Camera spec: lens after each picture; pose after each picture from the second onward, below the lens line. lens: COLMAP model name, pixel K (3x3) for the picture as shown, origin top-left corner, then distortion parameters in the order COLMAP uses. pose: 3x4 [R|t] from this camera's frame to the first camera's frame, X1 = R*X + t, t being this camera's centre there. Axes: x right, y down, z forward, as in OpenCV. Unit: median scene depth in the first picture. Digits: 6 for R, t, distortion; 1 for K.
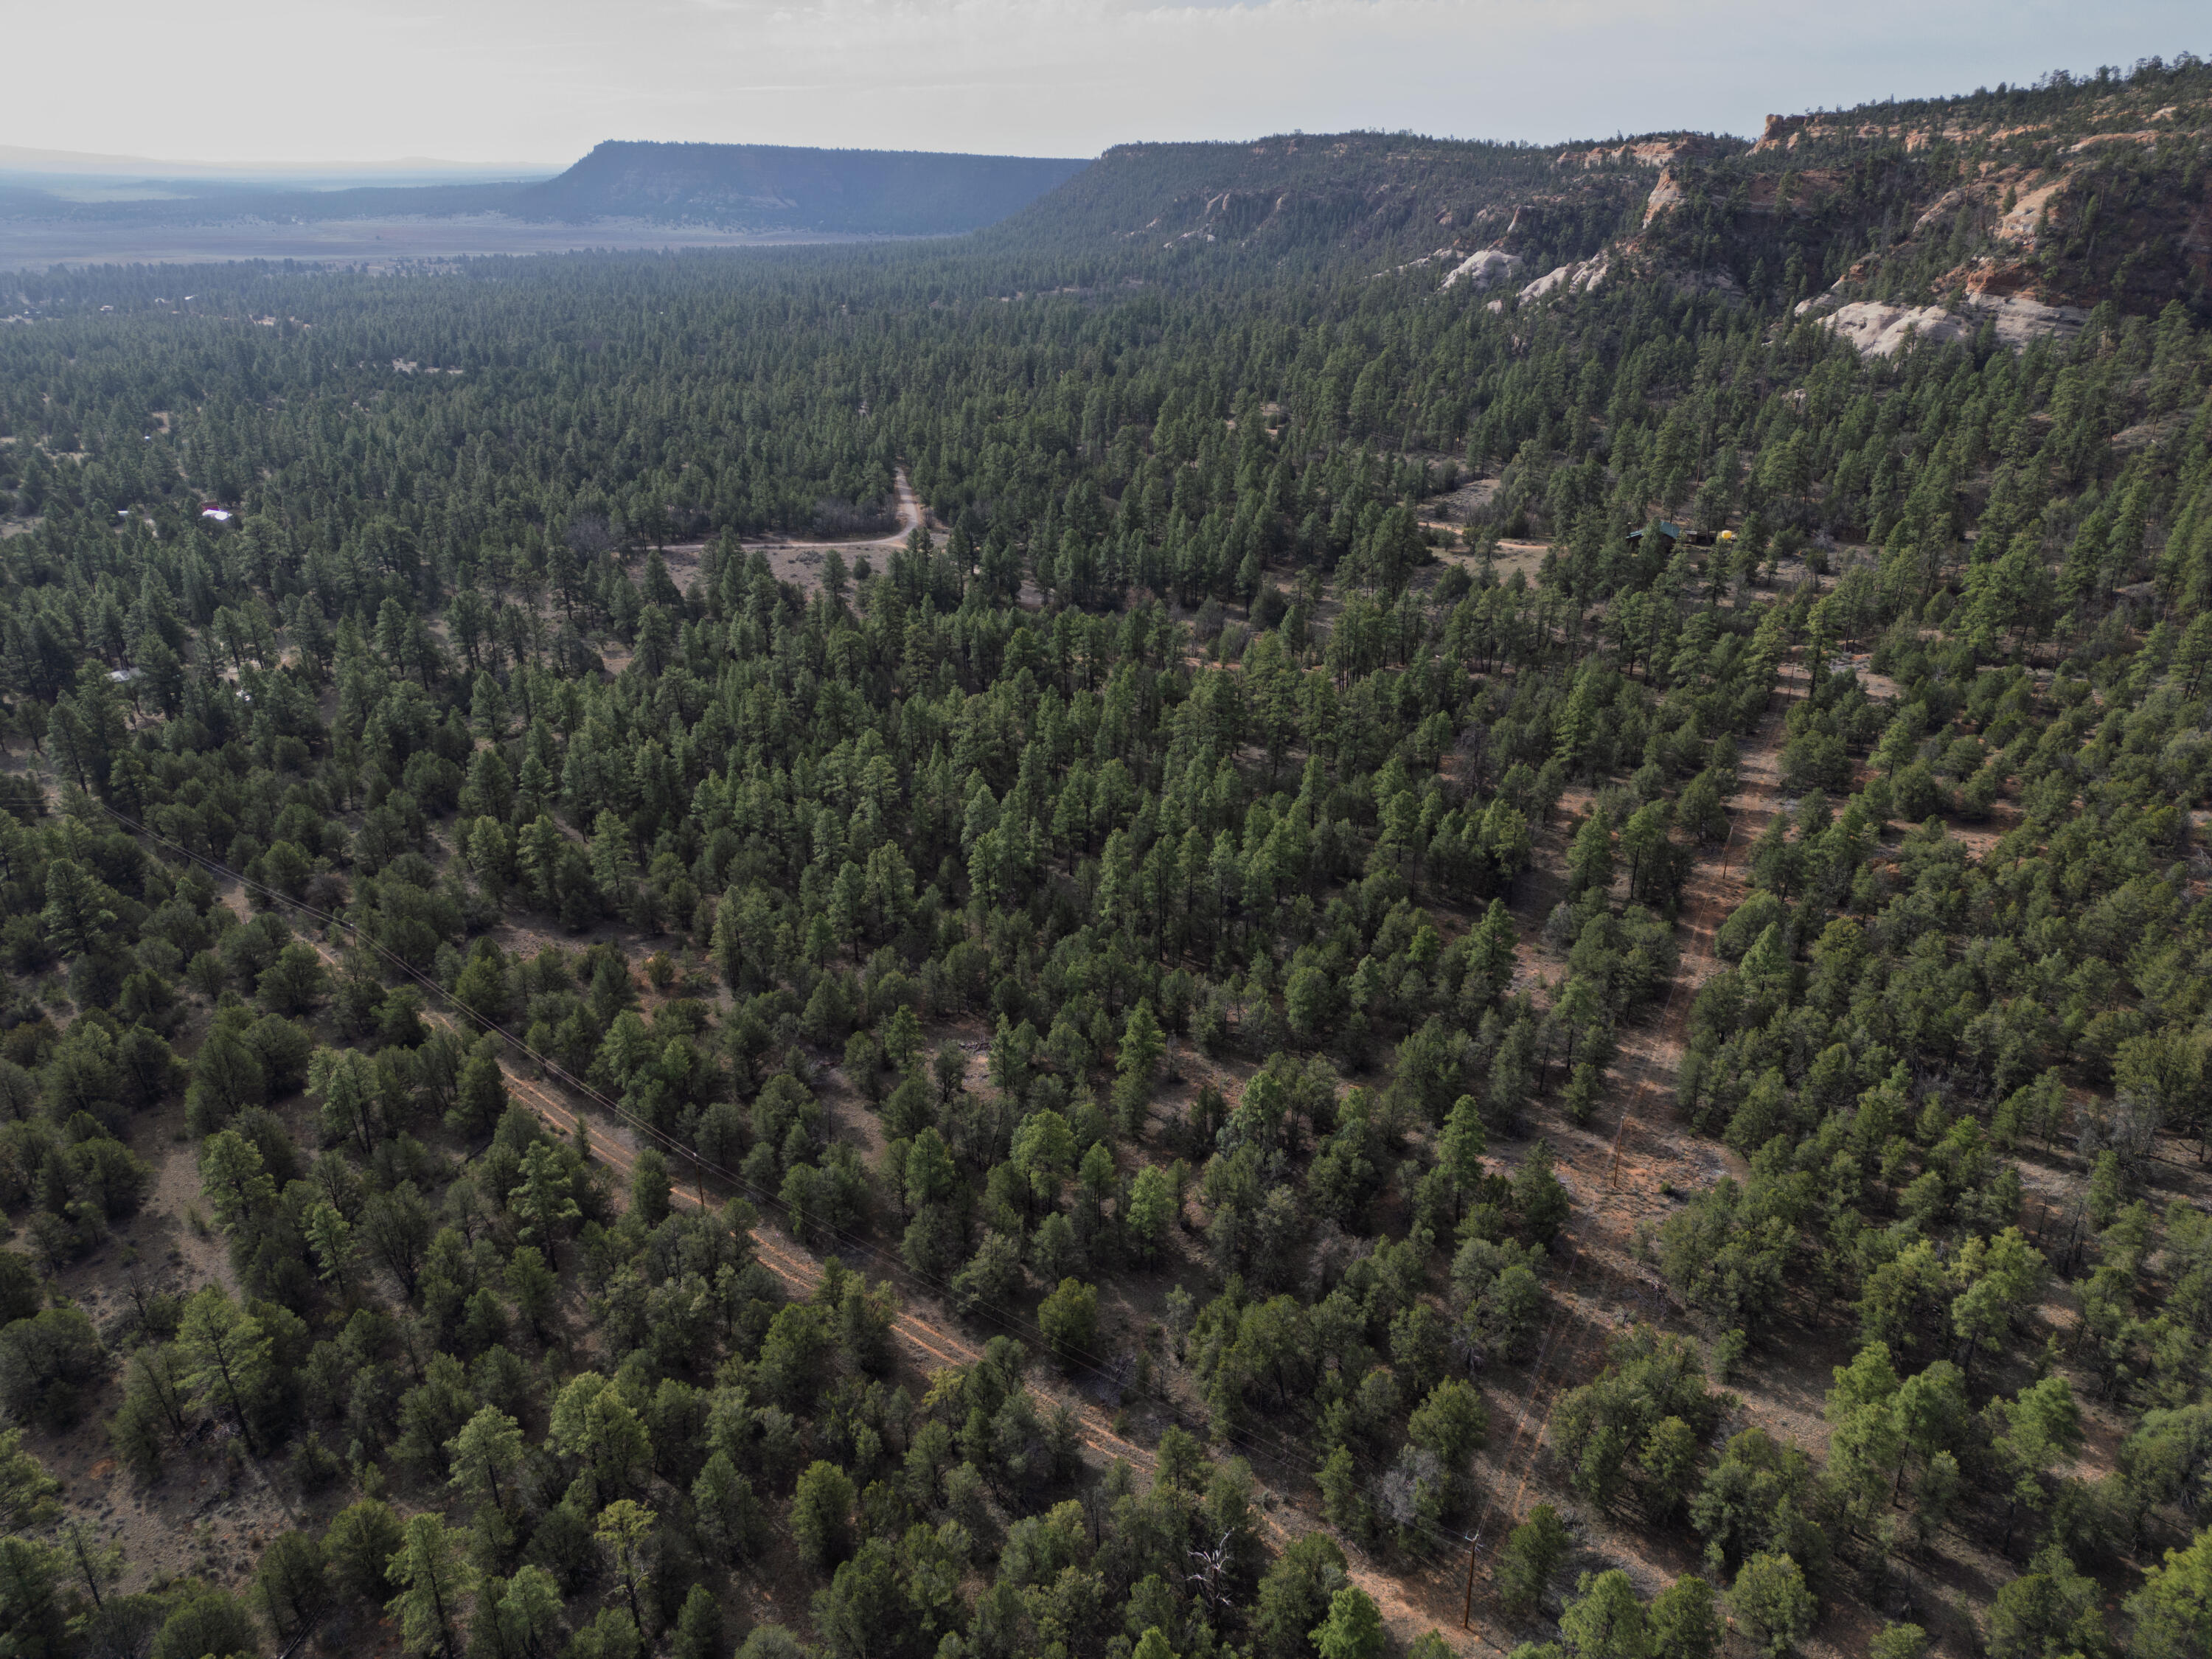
lens RADIAL K [[1555.2, 0, 1121.2], [0, 1555.2, 830.3], [0, 0, 1]] dist [0.078594, -0.062954]
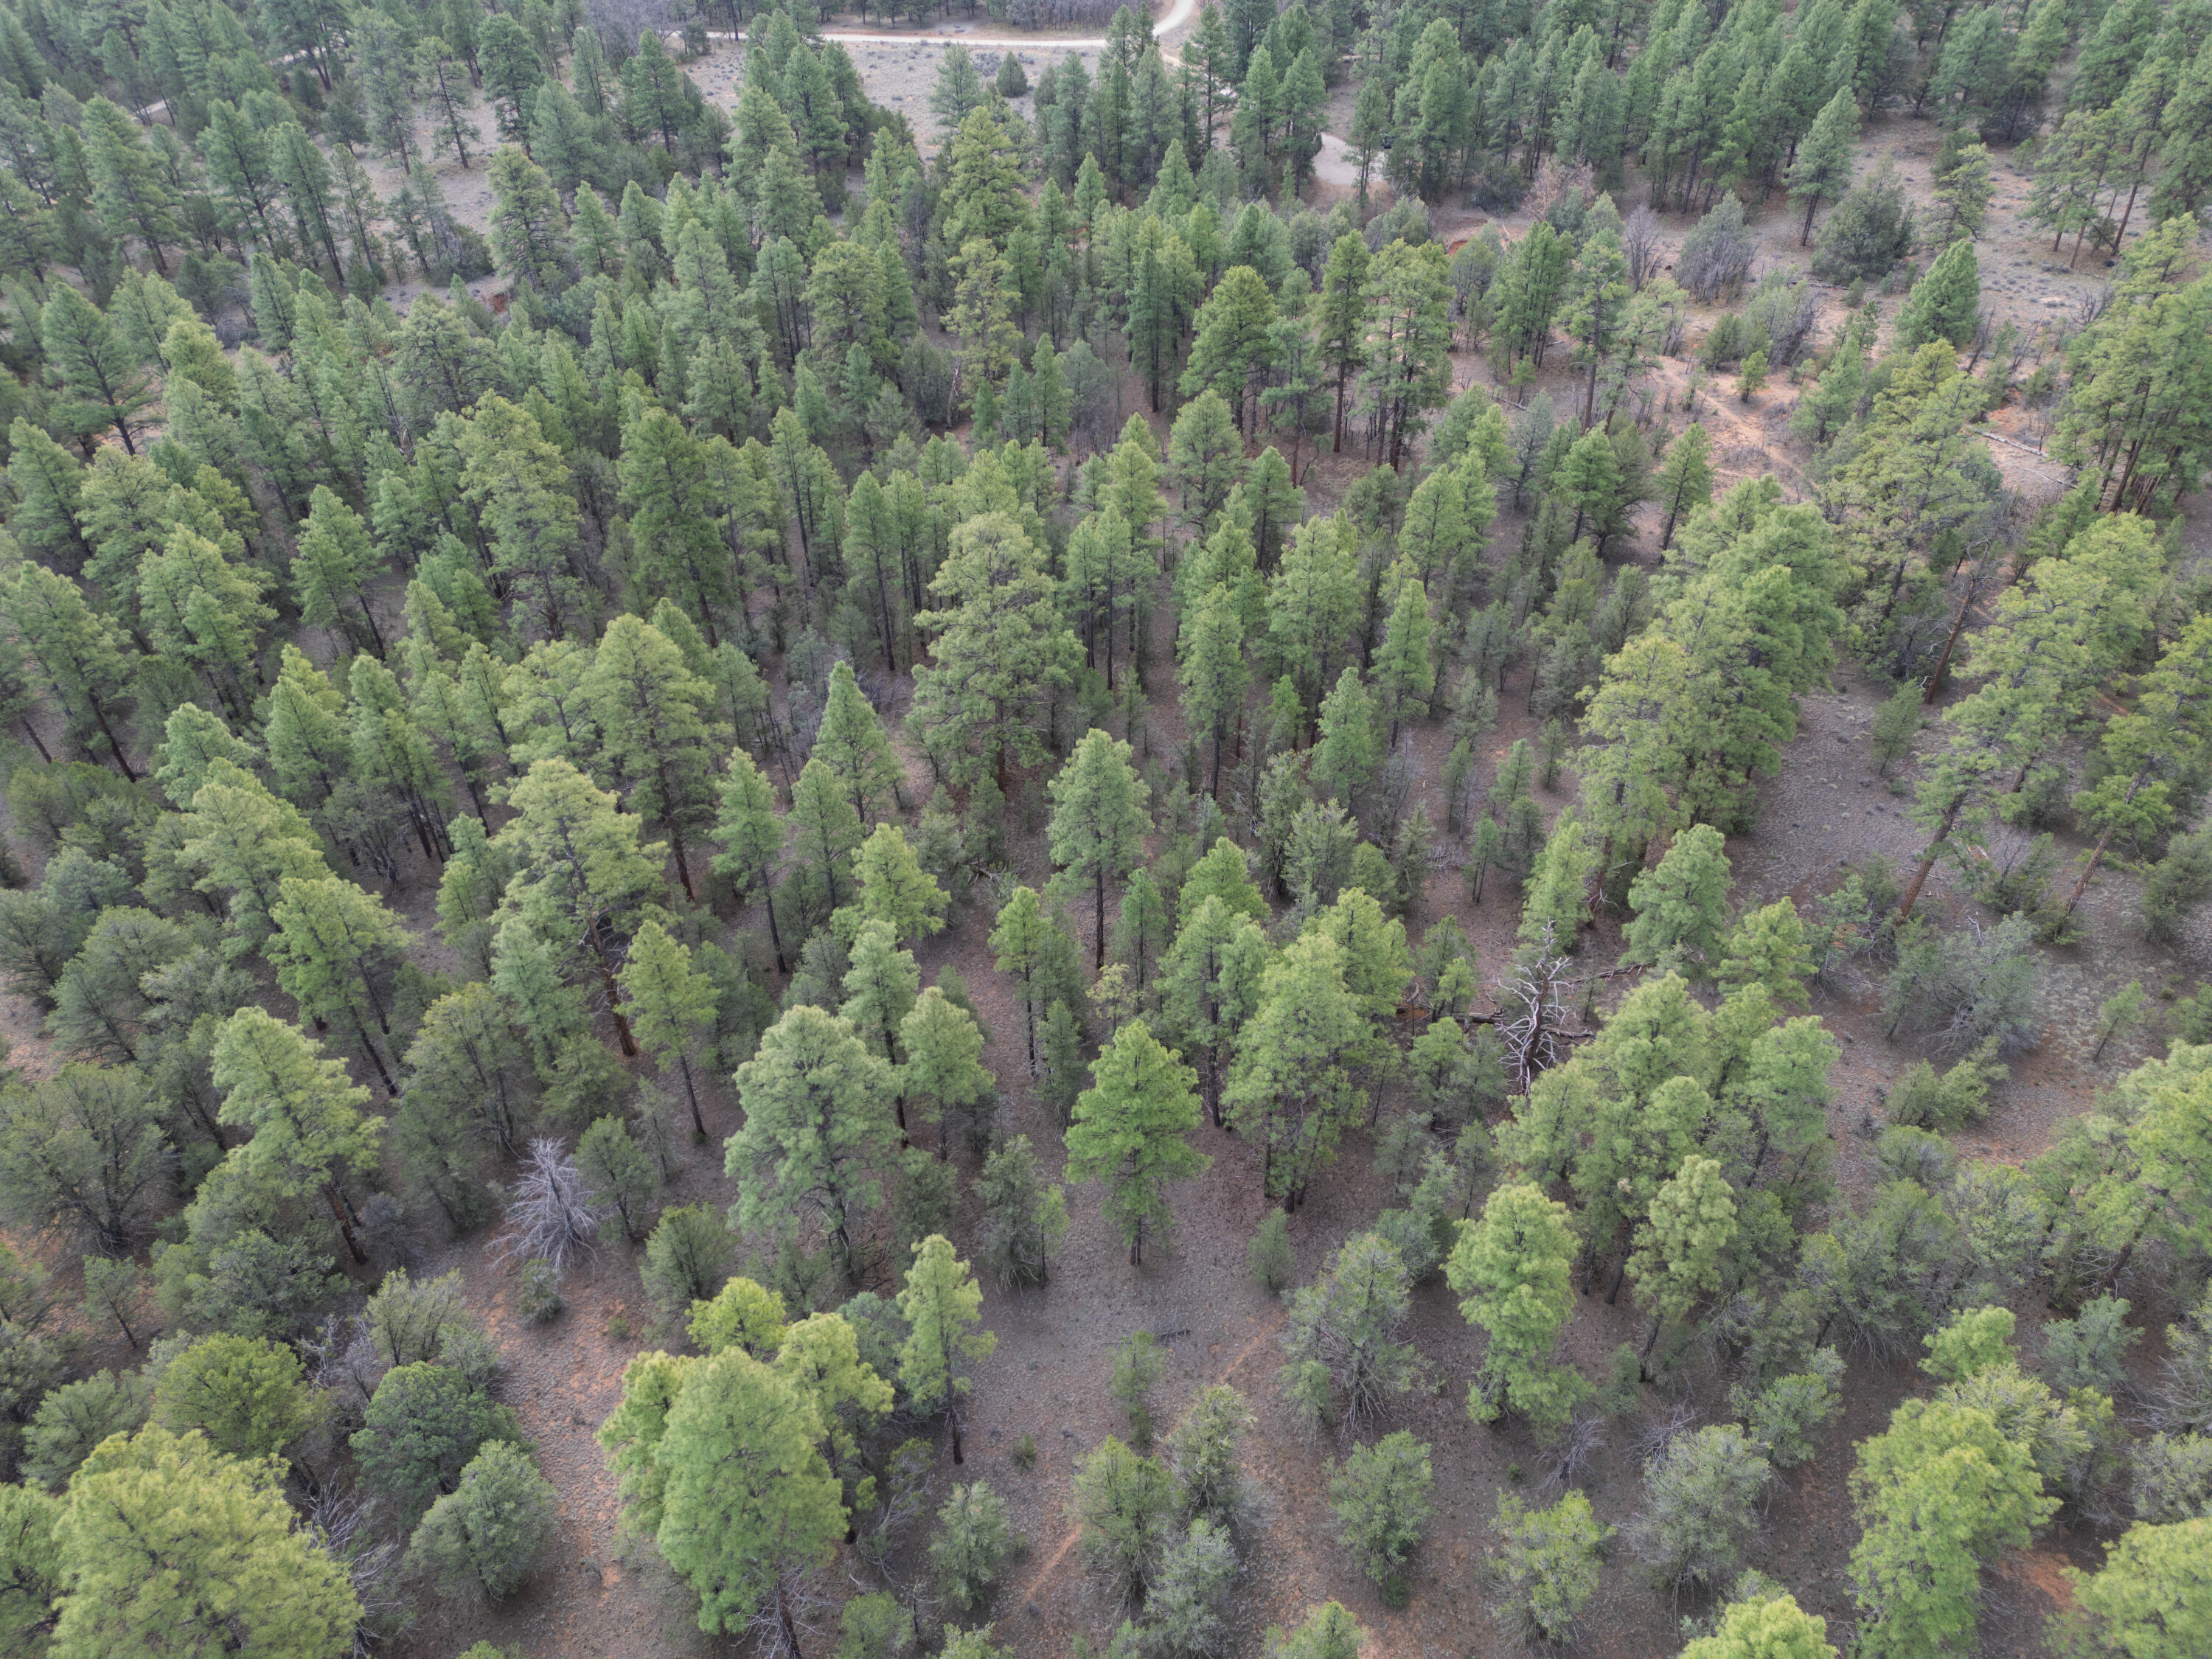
lens RADIAL K [[1555.2, 0, 1109.2], [0, 1555.2, 833.8], [0, 0, 1]] dist [0.078594, -0.062954]
pose [[0.968869, 0.150454, -0.196615, 0.001941], [-0.093269, 0.957463, 0.273066, -0.079977], [0.229335, -0.246227, 0.941689, 0.474446]]
